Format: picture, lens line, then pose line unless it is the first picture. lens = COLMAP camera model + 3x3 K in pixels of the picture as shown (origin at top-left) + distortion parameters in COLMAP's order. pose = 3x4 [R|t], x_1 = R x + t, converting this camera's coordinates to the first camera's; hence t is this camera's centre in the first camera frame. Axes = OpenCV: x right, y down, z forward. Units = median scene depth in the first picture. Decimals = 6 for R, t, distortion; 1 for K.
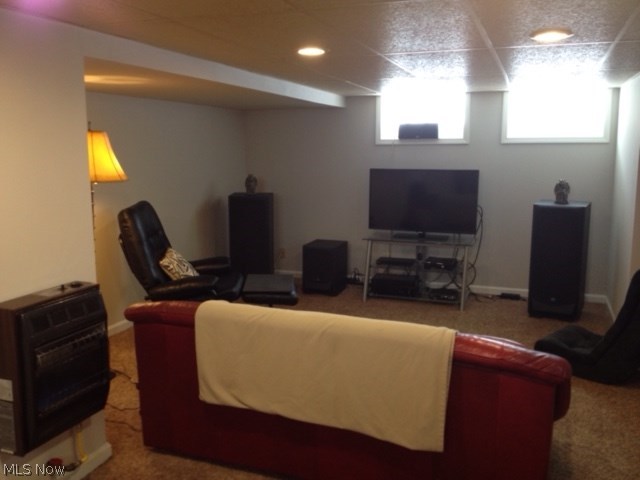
lens RADIAL K [[599.1, 0, 319.9], [0, 599.1, 239.5], [0, 0, 1]] dist [0.015285, 0.000000]
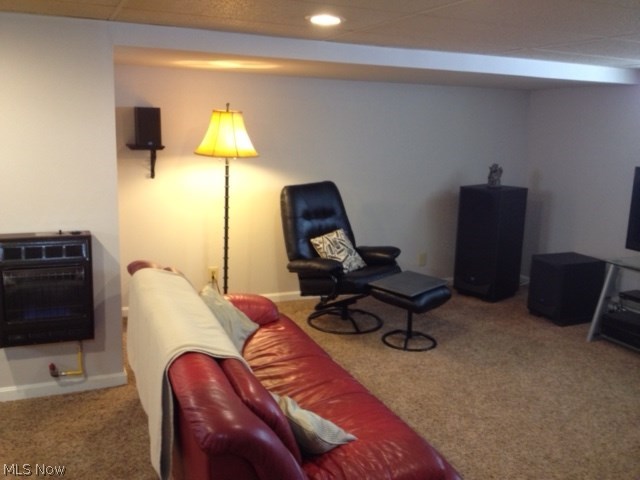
lens RADIAL K [[599.1, 0, 320.0], [0, 599.1, 240.3], [0, 0, 1]] dist [0.015285, 0.000000]
pose [[0.670363, 0.160082, -0.724560, 0.374908], [-0.142251, 0.986066, 0.086248, -0.039821], [0.728270, 0.045252, 0.683794, 0.234956]]
